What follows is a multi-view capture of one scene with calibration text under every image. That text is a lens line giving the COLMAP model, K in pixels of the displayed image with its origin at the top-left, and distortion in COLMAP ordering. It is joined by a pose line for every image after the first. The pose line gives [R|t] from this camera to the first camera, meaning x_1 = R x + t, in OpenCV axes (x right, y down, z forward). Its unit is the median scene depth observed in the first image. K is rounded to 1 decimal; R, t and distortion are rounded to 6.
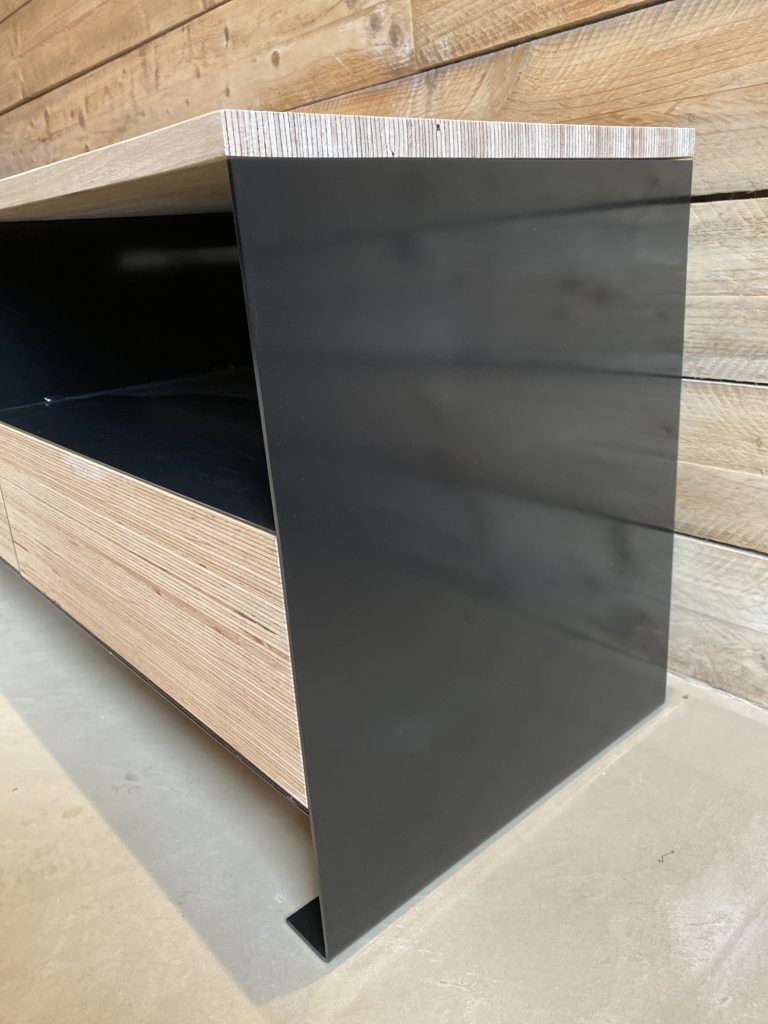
lens RADIAL K [[789.7, 0, 385.2], [0, 789.7, 500.0], [0, 0, 1]] dist [0.023995, -0.018524]
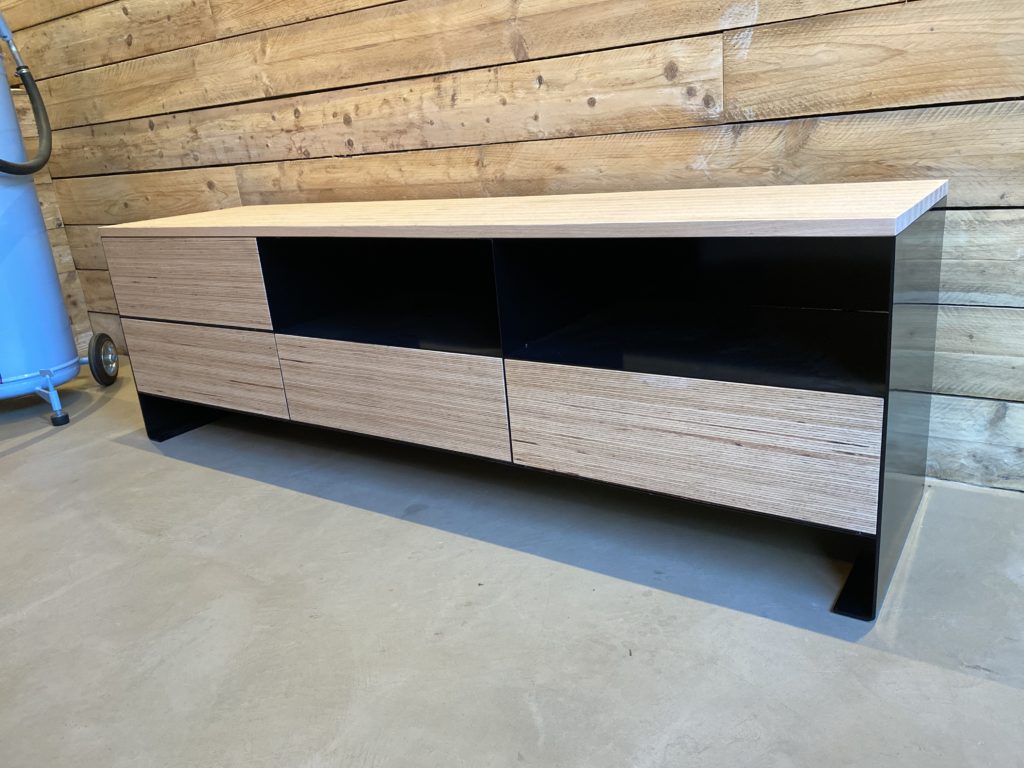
lens RADIAL K [[789.7, 0, 504.8], [0, 789.7, 372.7], [0, 0, 1]] dist [0.023995, -0.018524]
pose [[0.968843, -0.086724, 0.231998, -0.787272], [0.097366, 0.994640, -0.034798, -0.023501], [-0.227737, 0.056302, 0.972094, -0.422226]]
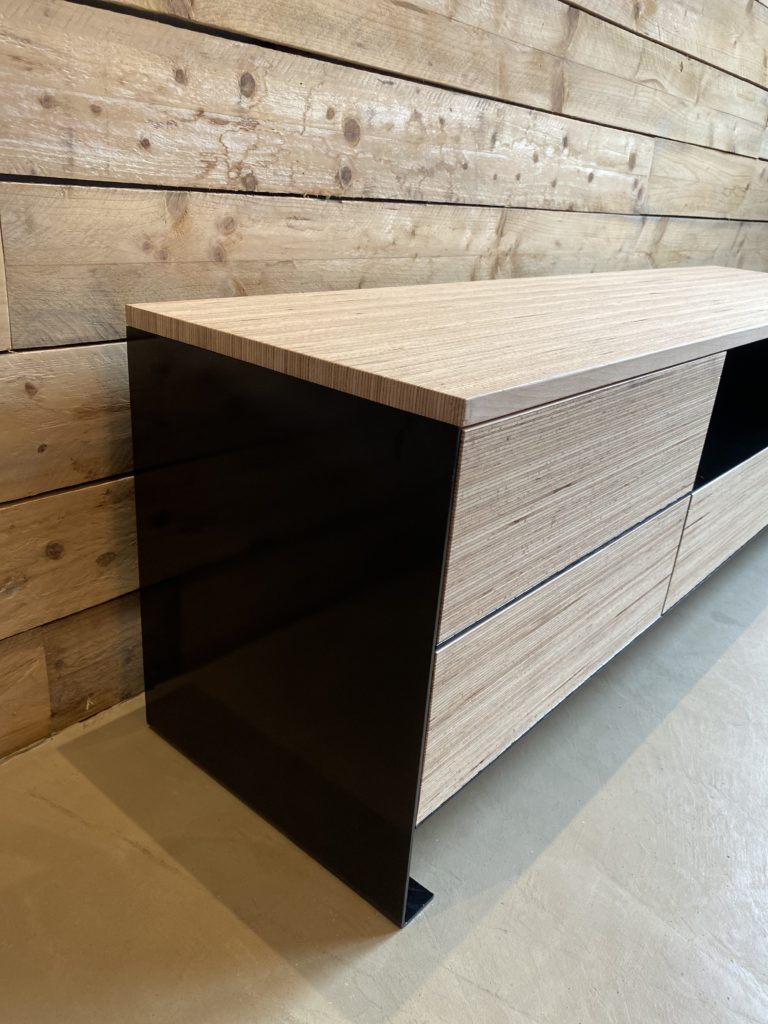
lens RADIAL K [[789.7, 0, 389.3], [0, 789.7, 504.0], [0, 0, 1]] dist [0.023995, -0.018524]
pose [[-0.147829, -0.324793, 0.934161, -1.875334], [0.241713, 0.904030, 0.352568, -0.713374], [-0.959021, 0.277919, -0.055135, 1.848240]]
